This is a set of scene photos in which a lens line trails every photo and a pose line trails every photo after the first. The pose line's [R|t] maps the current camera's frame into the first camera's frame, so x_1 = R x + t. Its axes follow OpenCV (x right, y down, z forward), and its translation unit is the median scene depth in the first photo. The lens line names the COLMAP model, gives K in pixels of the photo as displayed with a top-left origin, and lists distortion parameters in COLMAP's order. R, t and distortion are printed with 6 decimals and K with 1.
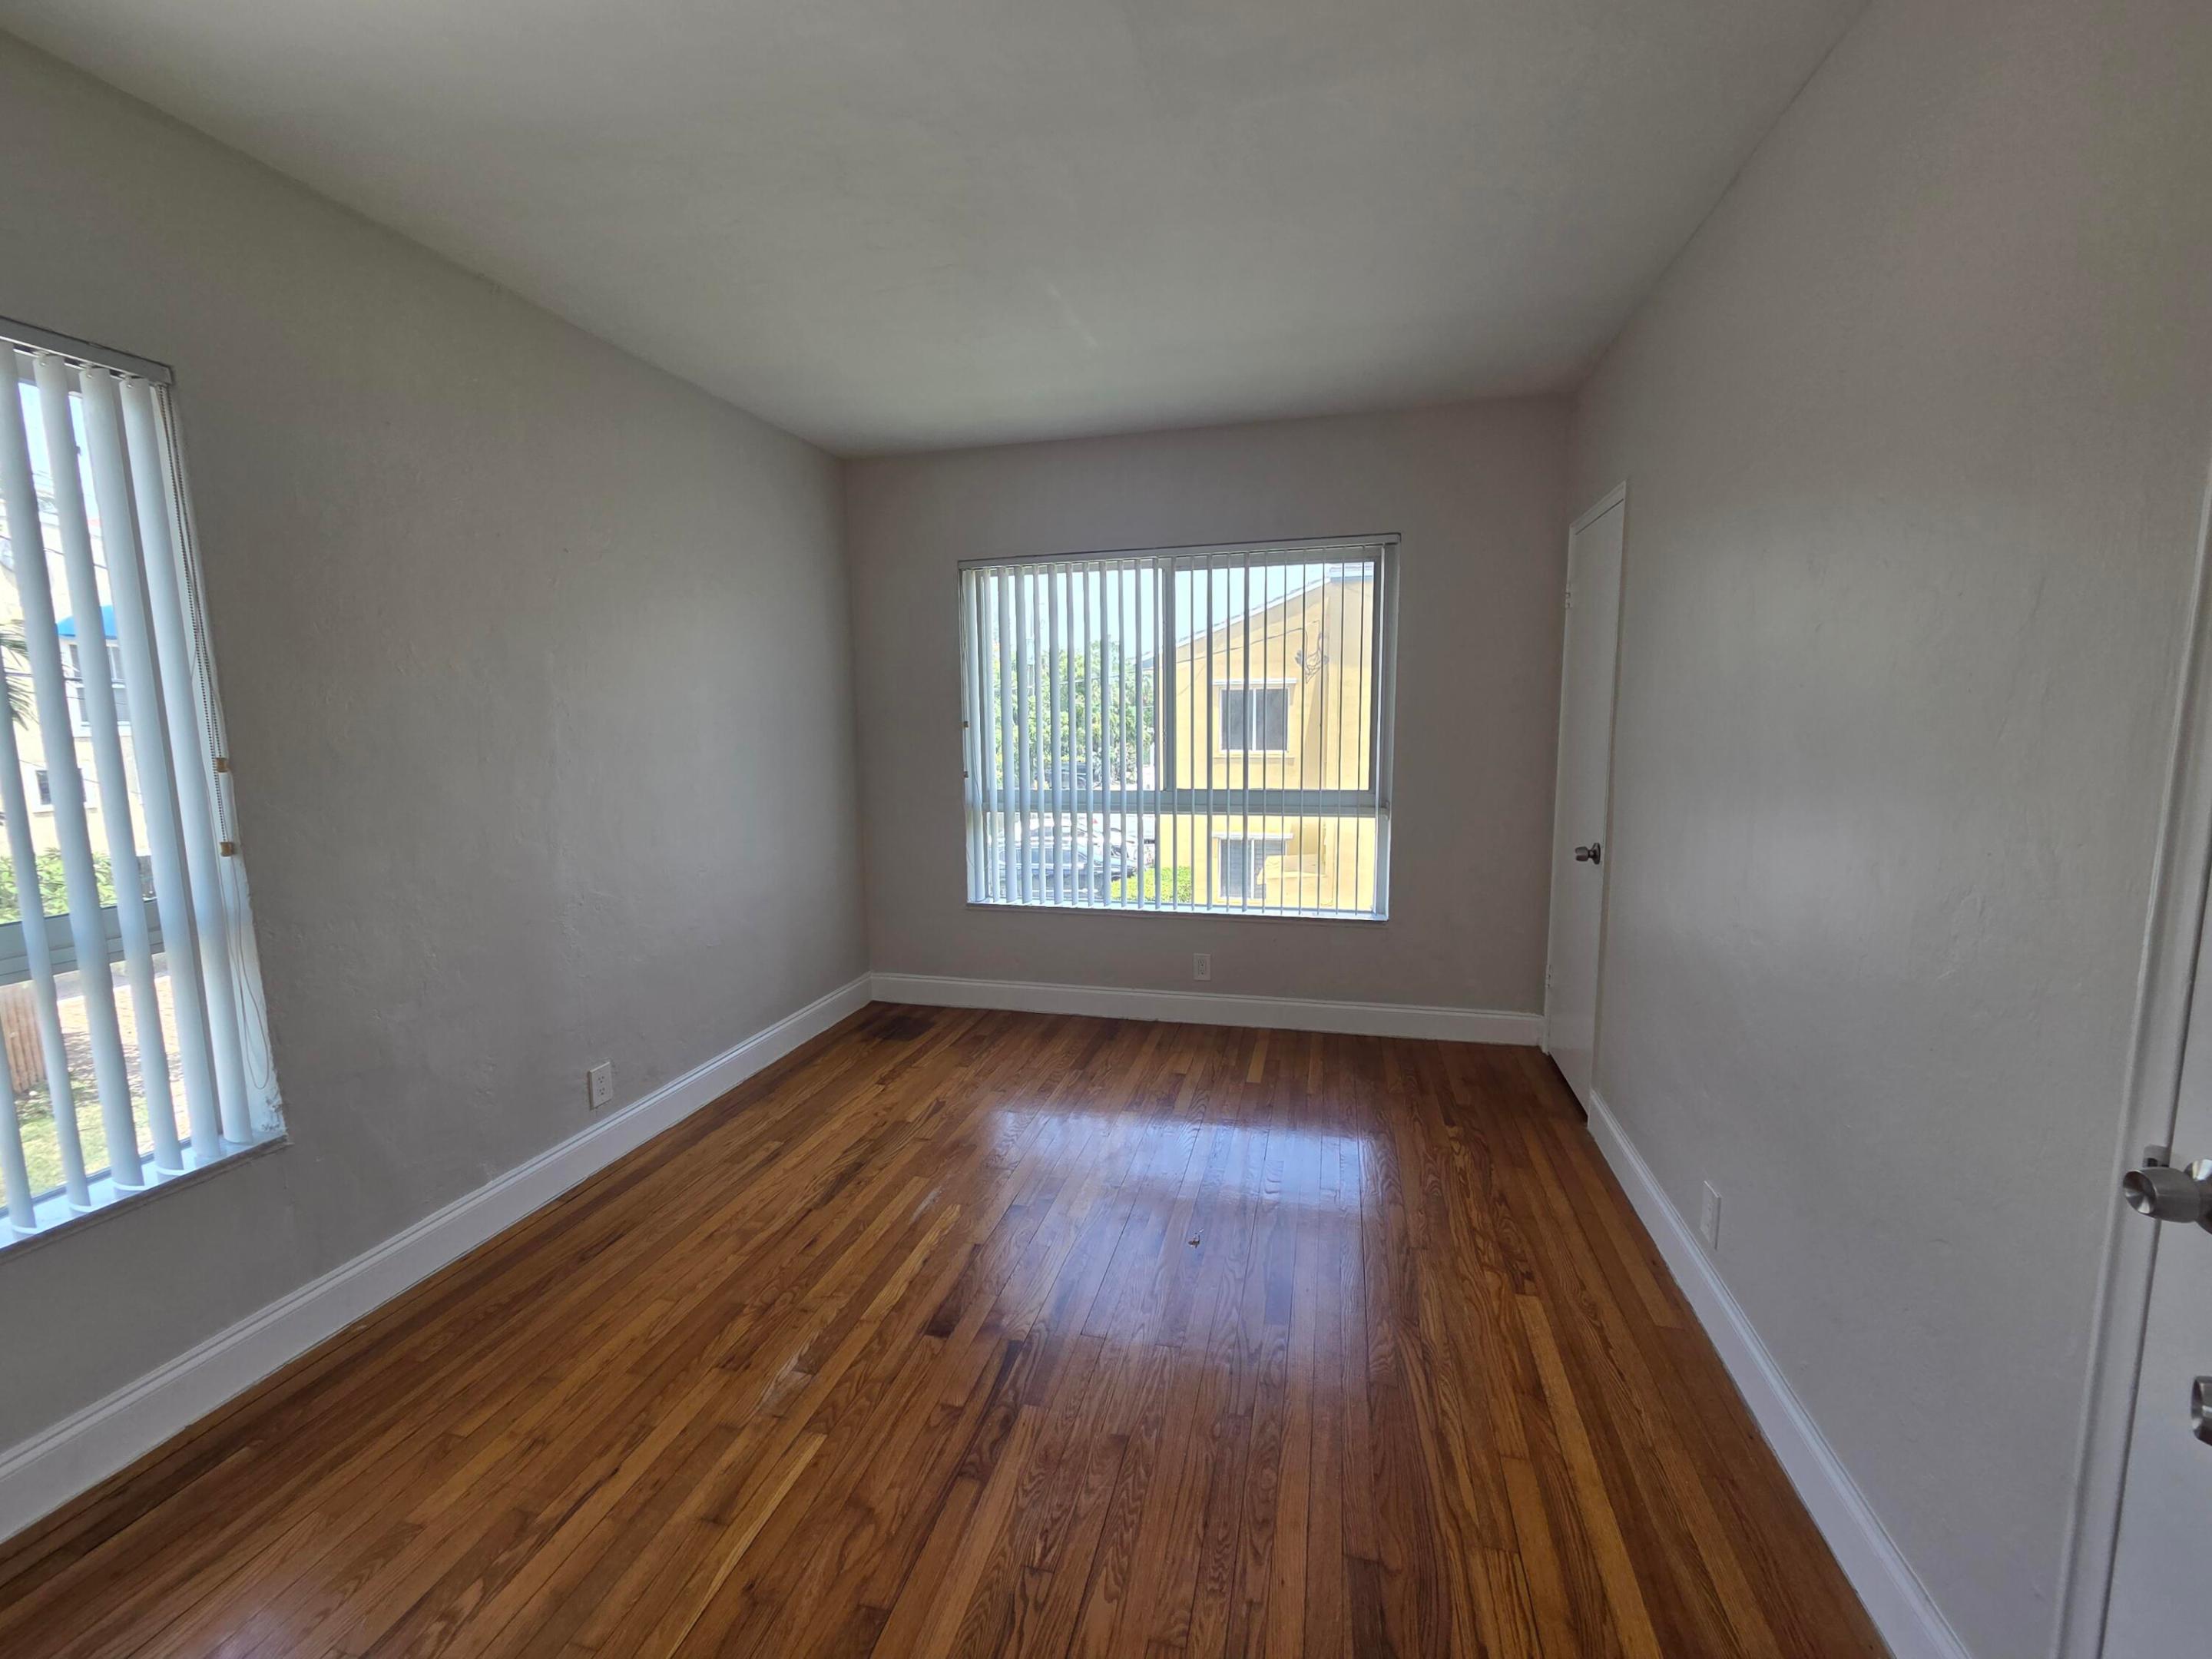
lens RADIAL K [[903.2, 0, 1108.0], [0, 903.2, 832.3], [0, 0, 1]] dist [0.002850, 0.000309]
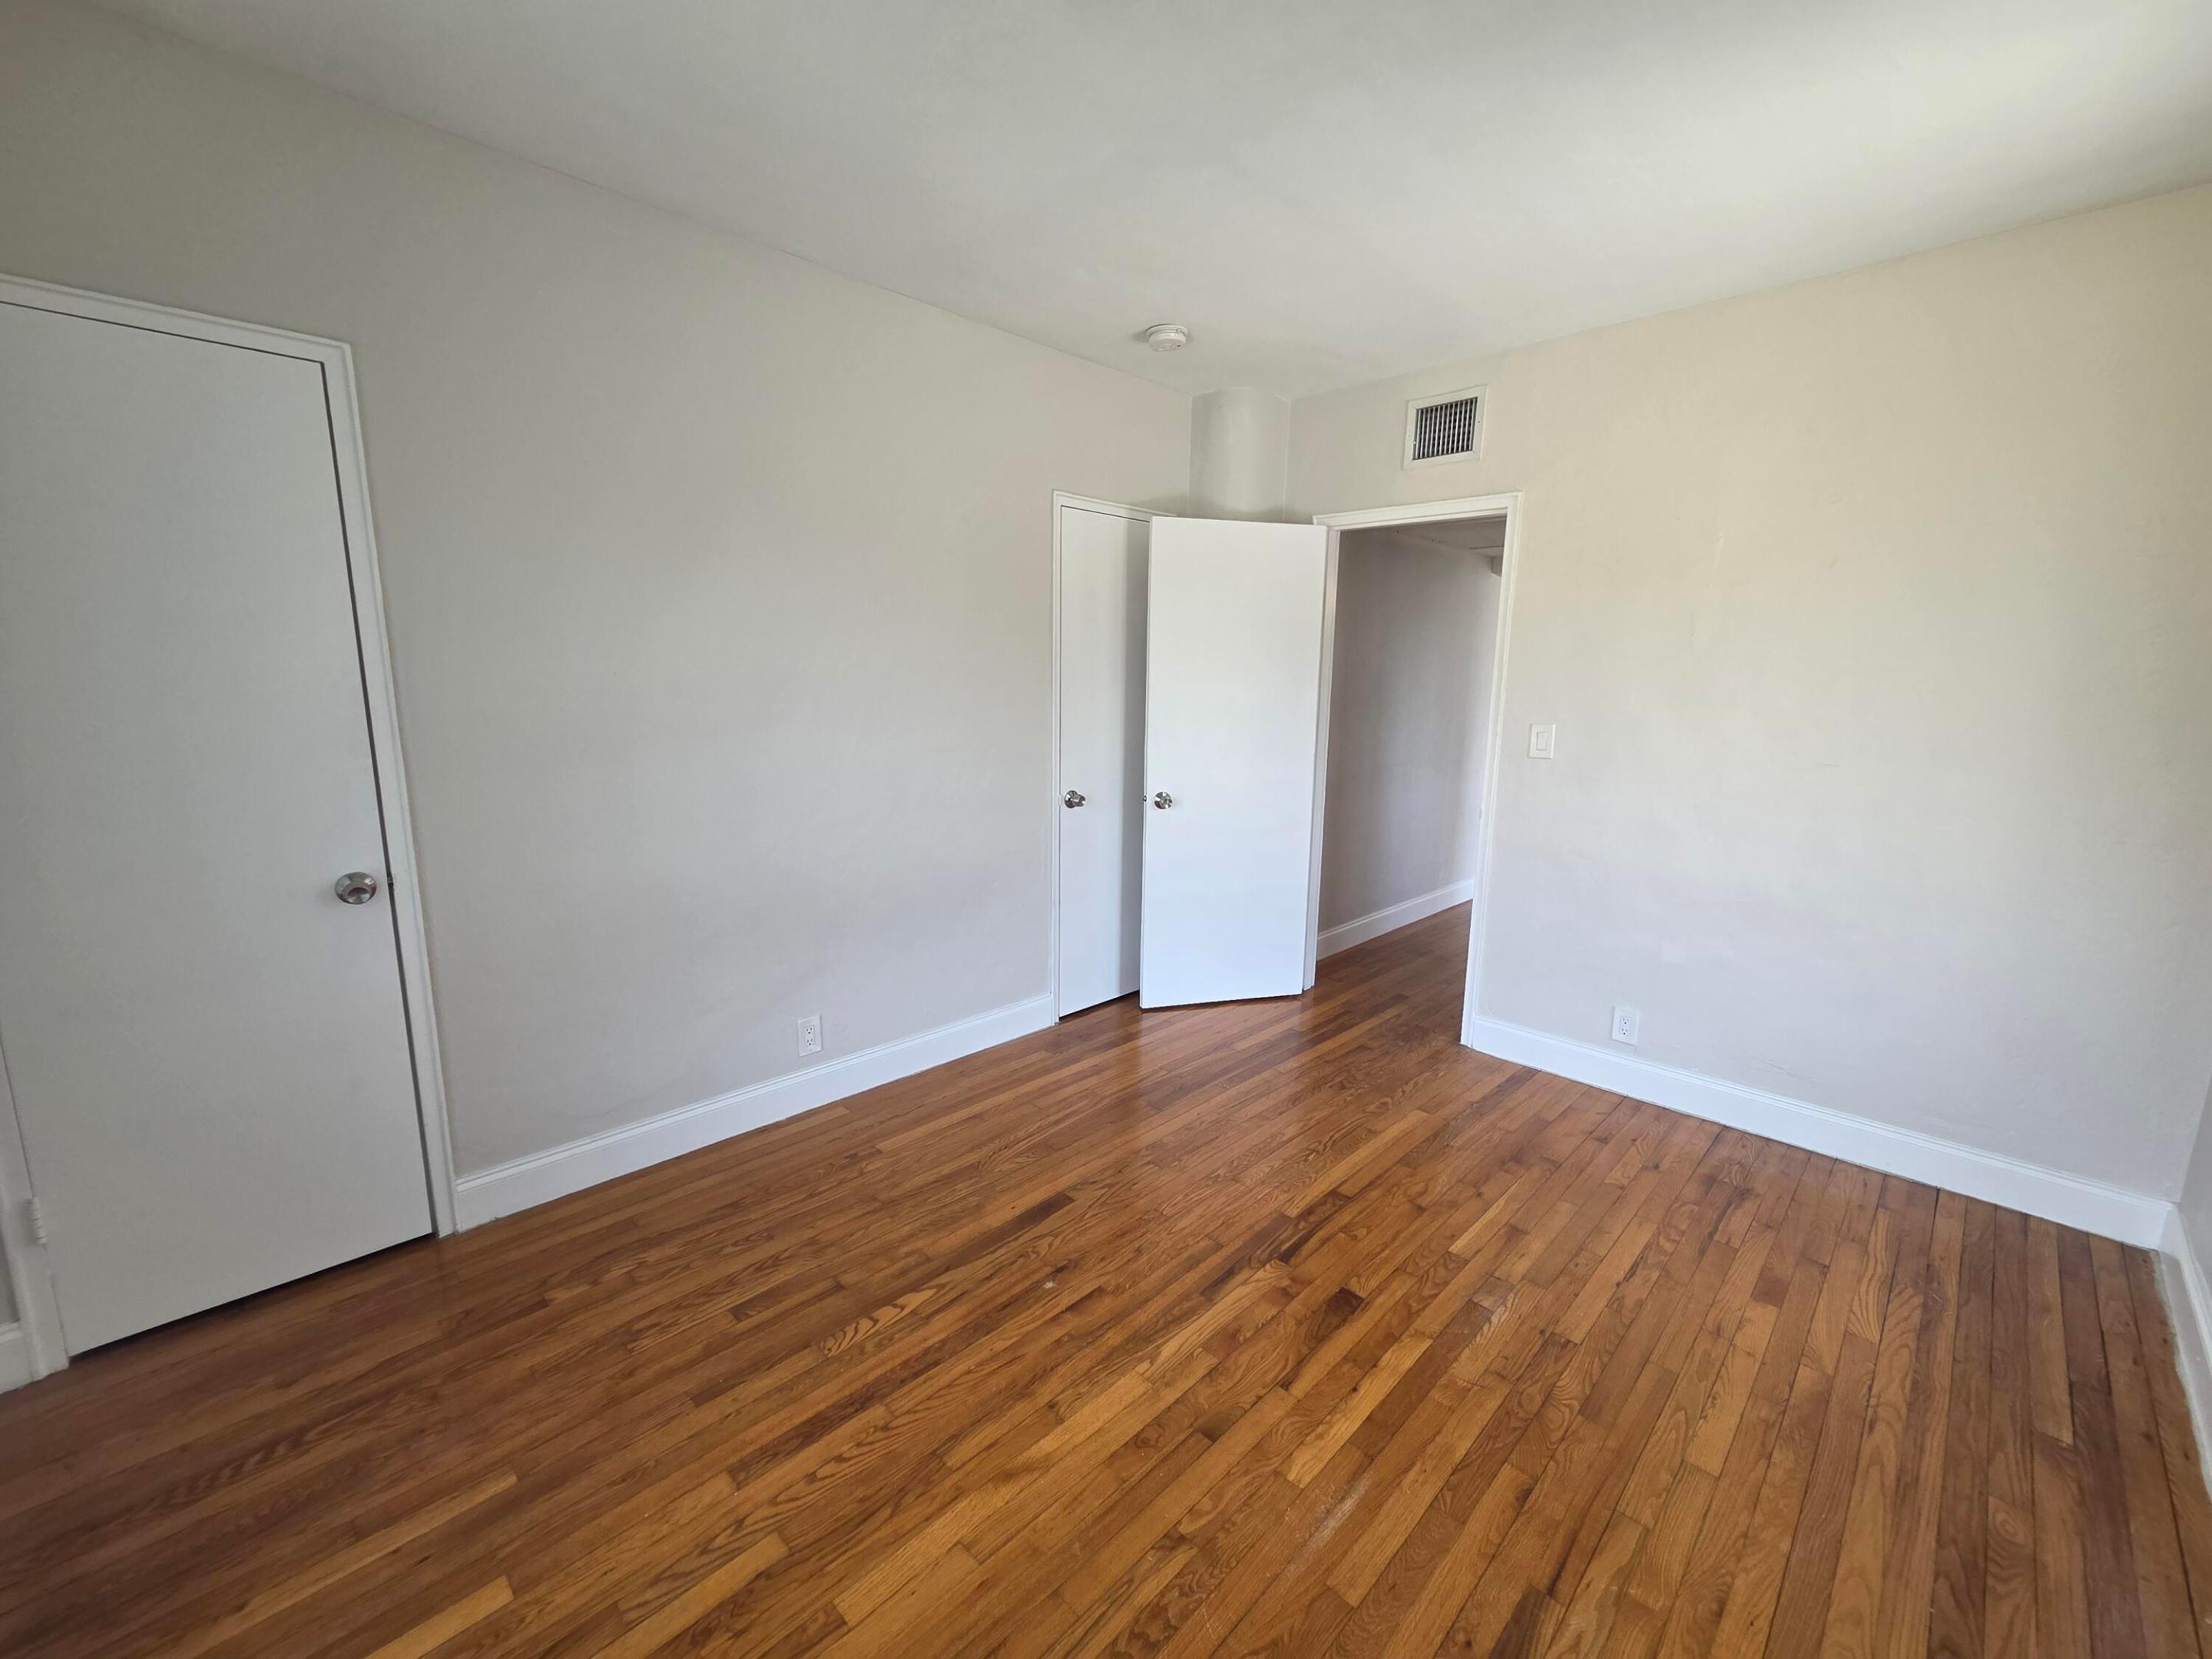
lens RADIAL K [[903.2, 0, 1108.0], [0, 903.2, 832.3], [0, 0, 1]] dist [0.002850, 0.000309]
pose [[-0.862665, -0.090941, 0.497533, -0.411463], [0.062053, 0.957240, 0.282562, -0.252531], [-0.501955, 0.274630, -0.820134, 1.830605]]
